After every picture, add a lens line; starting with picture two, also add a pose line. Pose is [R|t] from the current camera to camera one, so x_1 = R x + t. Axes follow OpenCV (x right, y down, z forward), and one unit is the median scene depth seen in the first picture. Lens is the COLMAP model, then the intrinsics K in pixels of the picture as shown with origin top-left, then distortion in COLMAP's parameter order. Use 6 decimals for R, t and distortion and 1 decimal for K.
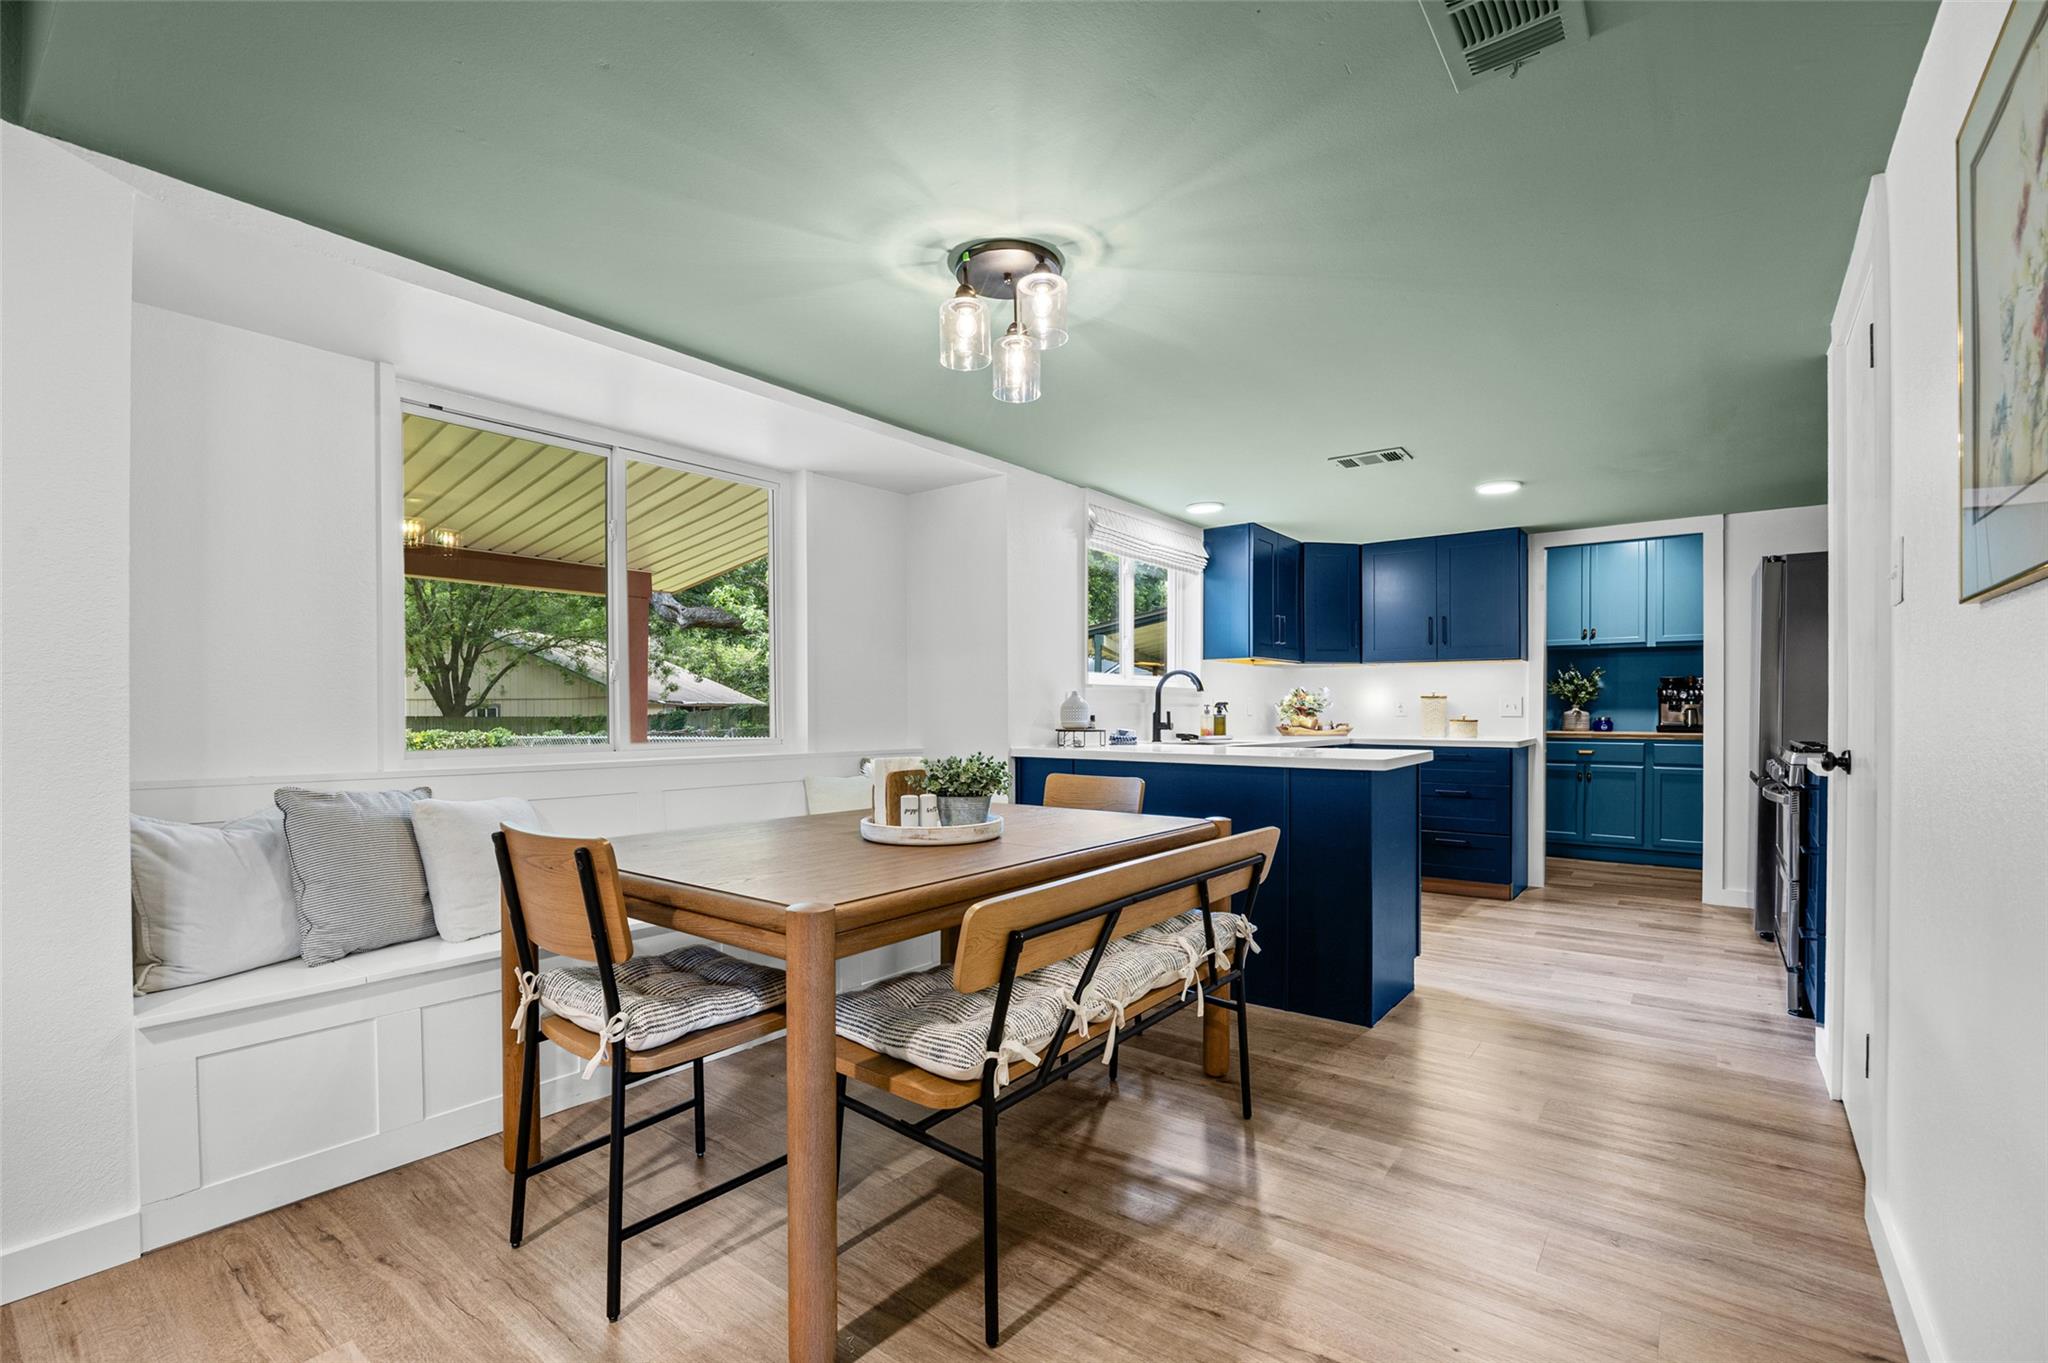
lens RADIAL K [[917.5, 0, 1026.1], [0, 917.5, 728.1], [0, 0, 1]] dist [-0.013767, 0.000059]
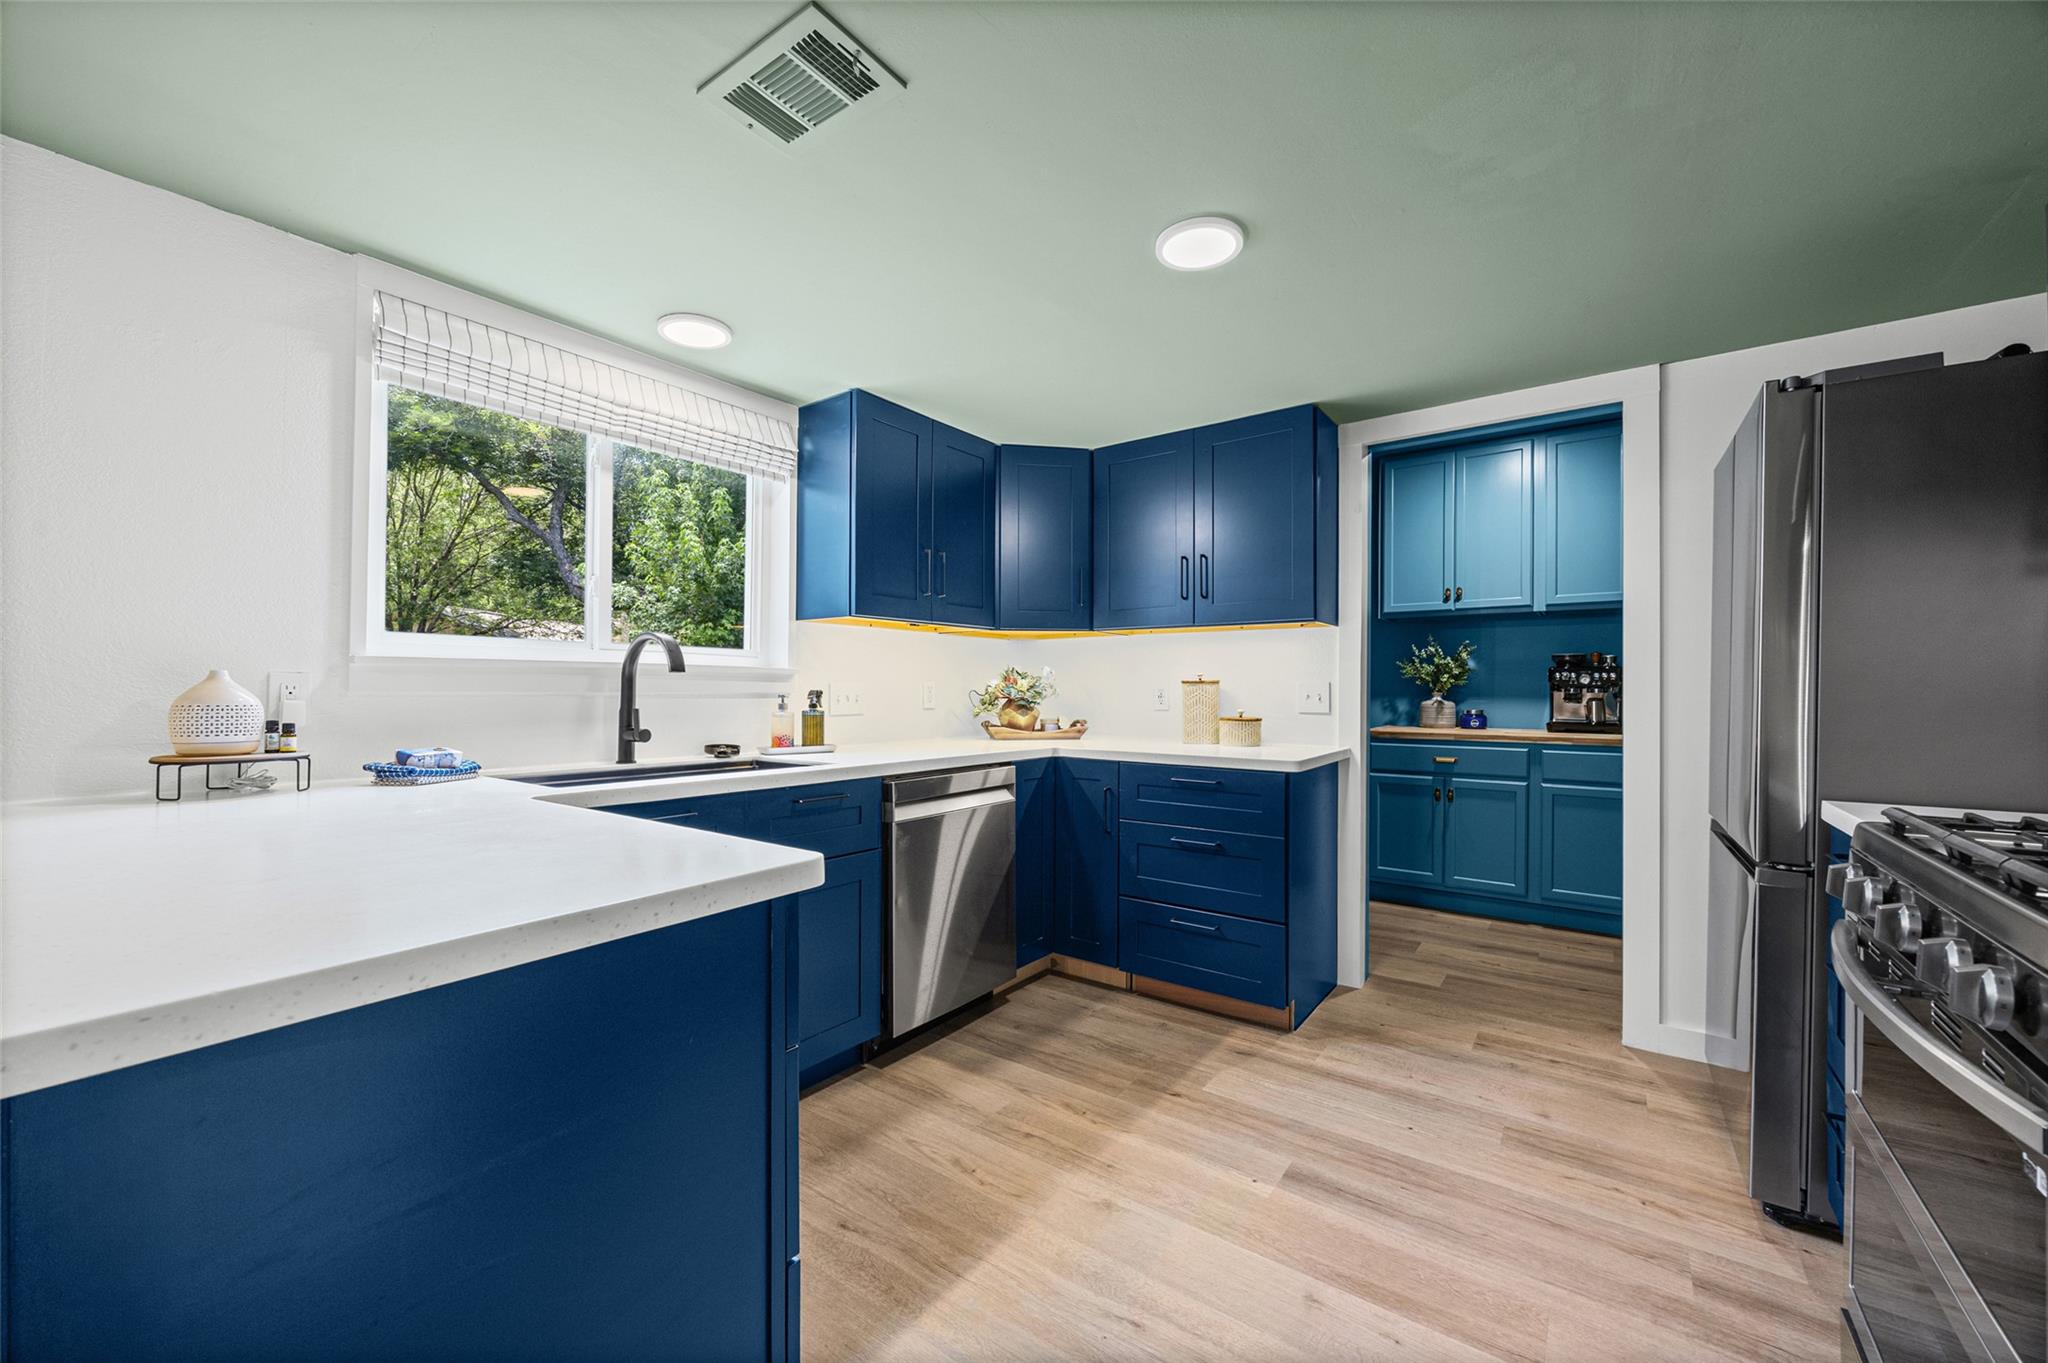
lens RADIAL K [[796.9, 0, 1007.5], [0, 796.9, 701.9], [0, 0, 1]] dist [-0.005543, -0.000003]
pose [[0.999996, 0.002682, 0.001339, 0.296477], [-0.002677, 0.999988, -0.003986, -0.016647], [-0.001349, 0.003982, 0.999991, 0.417911]]
